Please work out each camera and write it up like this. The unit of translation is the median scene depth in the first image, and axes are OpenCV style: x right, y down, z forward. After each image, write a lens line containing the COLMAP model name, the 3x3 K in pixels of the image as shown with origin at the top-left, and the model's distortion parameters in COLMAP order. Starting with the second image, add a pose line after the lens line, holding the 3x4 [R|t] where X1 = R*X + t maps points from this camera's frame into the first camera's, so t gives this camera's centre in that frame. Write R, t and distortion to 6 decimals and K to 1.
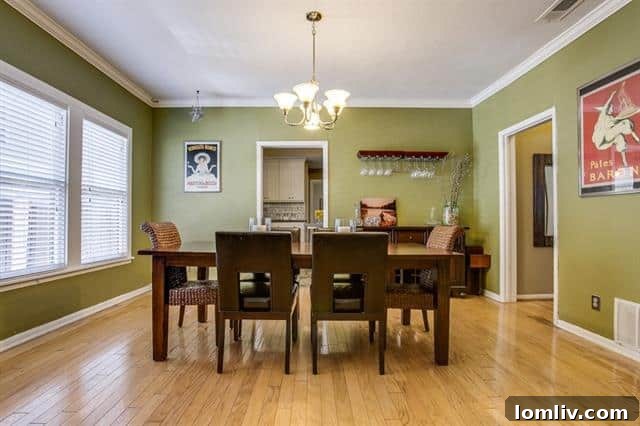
lens RADIAL K [[331.2, 0, 316.0], [0, 331.2, 215.1], [0, 0, 1]] dist [-0.017407, 0.003623]
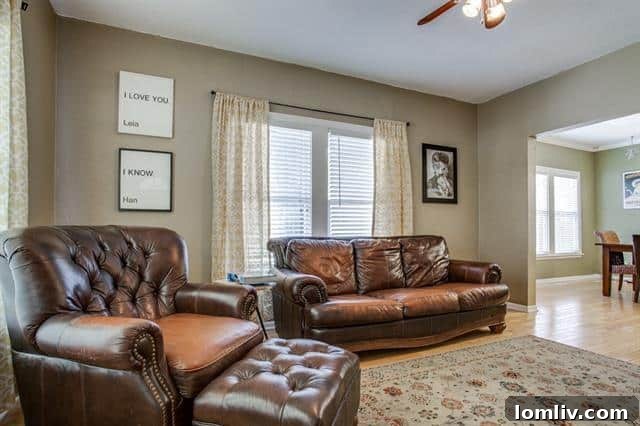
lens RADIAL K [[331.2, 0, 317.4], [0, 331.2, 215.9], [0, 0, 1]] dist [-0.017407, 0.003623]
pose [[0.411511, -0.029246, -0.910935, 0.310398], [0.005843, 0.999549, -0.029452, -0.010733], [0.911386, 0.006798, 0.411497, -0.704570]]
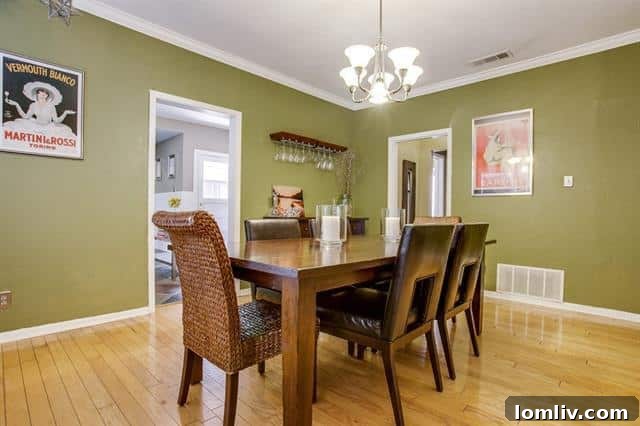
lens RADIAL K [[331.2, 0, 319.3], [0, 331.2, 211.7], [0, 0, 1]] dist [-0.017407, 0.003623]
pose [[0.688298, 0.006664, 0.725398, -0.424023], [-0.020248, 0.999745, 0.010029, 0.007370], [-0.725146, -0.021591, 0.688257, 0.304943]]
